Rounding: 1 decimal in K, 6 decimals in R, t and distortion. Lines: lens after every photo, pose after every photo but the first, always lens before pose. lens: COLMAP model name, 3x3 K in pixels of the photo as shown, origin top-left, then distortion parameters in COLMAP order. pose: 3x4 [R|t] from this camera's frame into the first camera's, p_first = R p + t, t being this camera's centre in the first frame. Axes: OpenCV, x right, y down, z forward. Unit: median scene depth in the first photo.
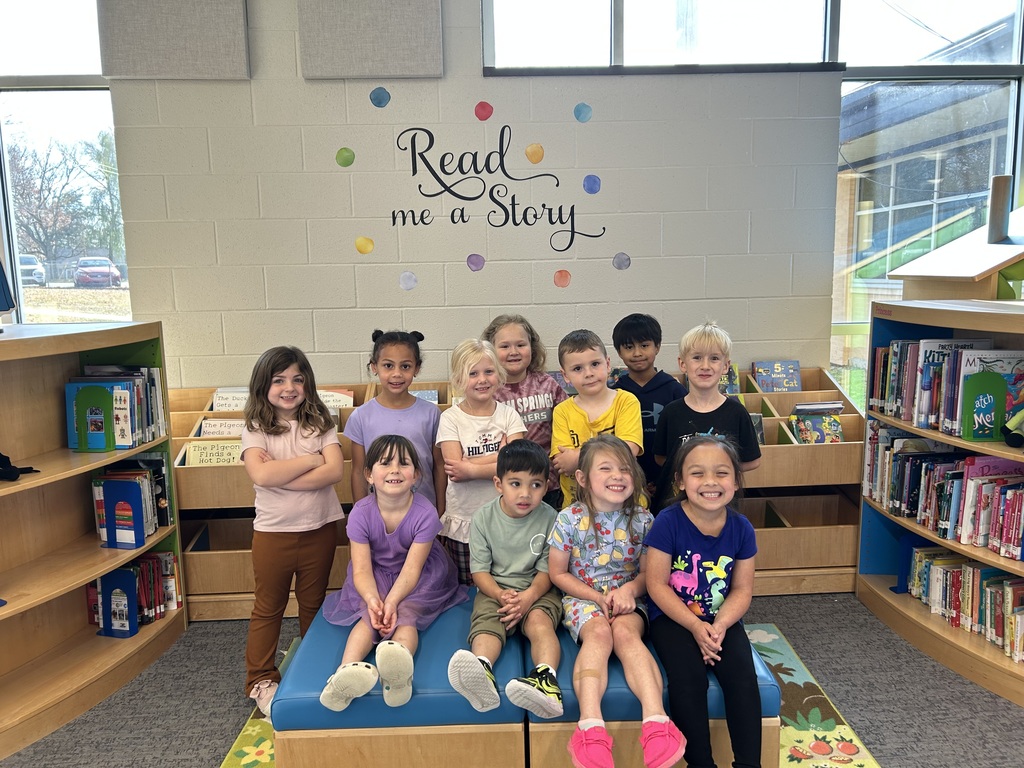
lens RADIAL K [[775.0, 0, 512.8], [0, 775.0, 380.8], [0, 0, 1]] dist [0.012643, -0.024708]
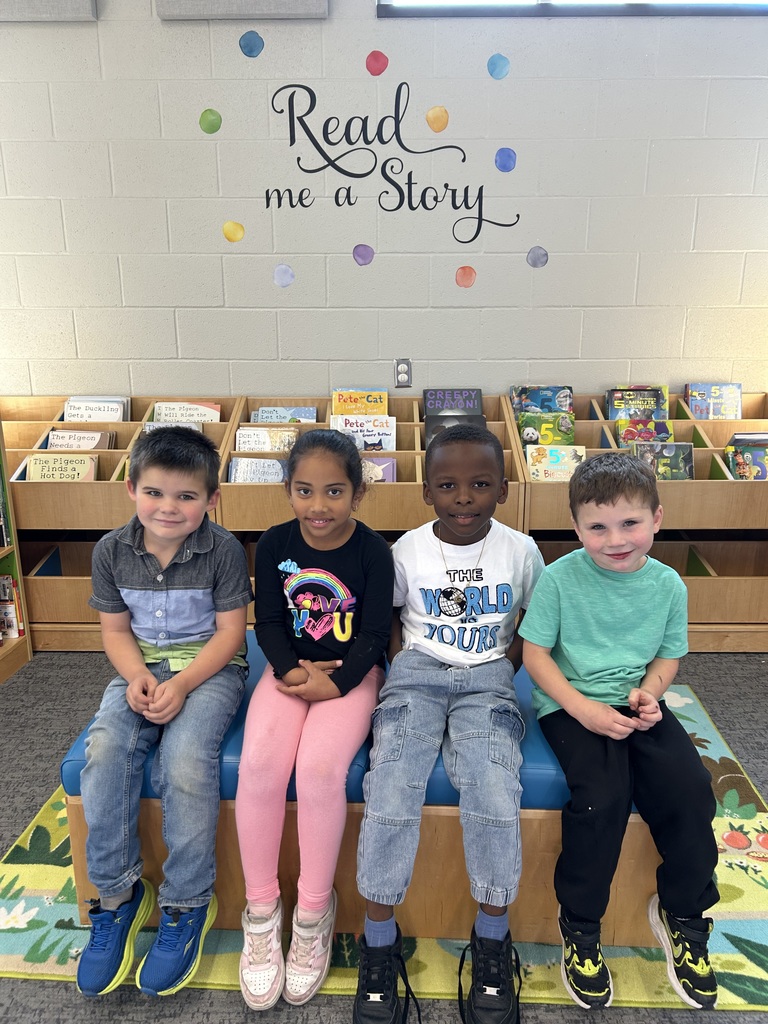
lens RADIAL K [[775.0, 0, 384.7], [0, 775.0, 521.7], [0, 0, 1]] dist [0.012643, -0.024708]
pose [[0.997780, 0.036440, -0.055740, 0.034651], [-0.028653, 0.990482, 0.134625, 0.022048], [0.060115, -0.132729, 0.989328, 0.126011]]
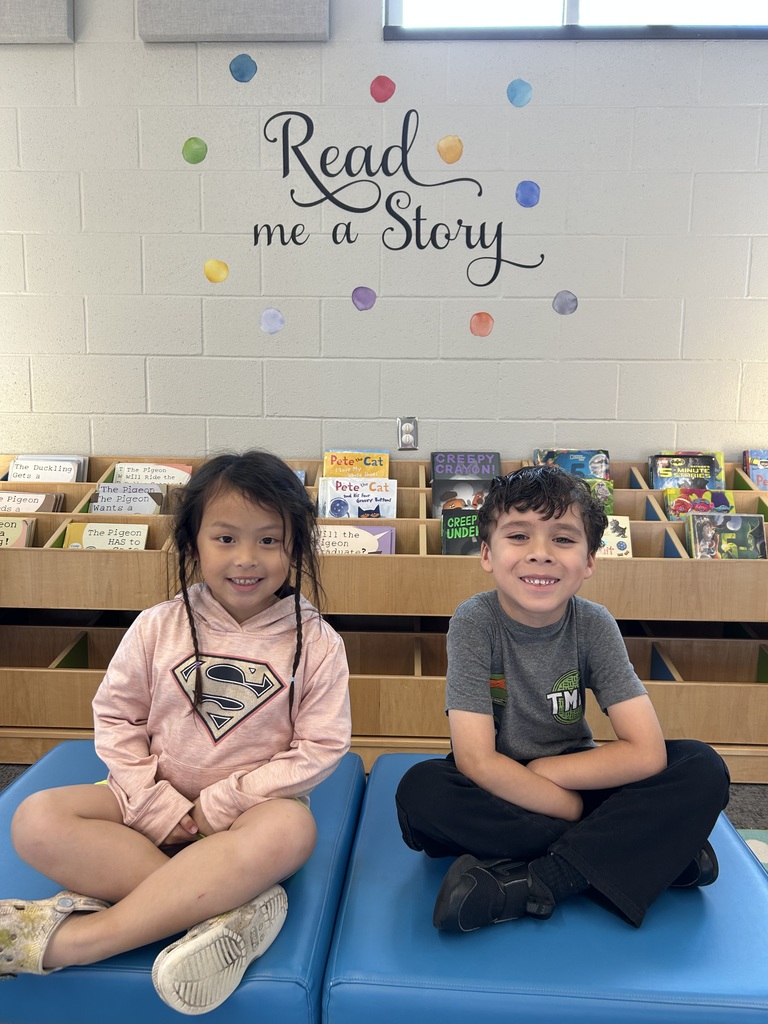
lens RADIAL K [[775.0, 0, 381.3], [0, 775.0, 521.3], [0, 0, 1]] dist [0.012643, -0.024708]
pose [[0.995538, 0.044946, -0.082965, 0.040895], [-0.045141, 0.998981, -0.000478, 0.060391], [0.082859, 0.004221, 0.996552, 0.275853]]
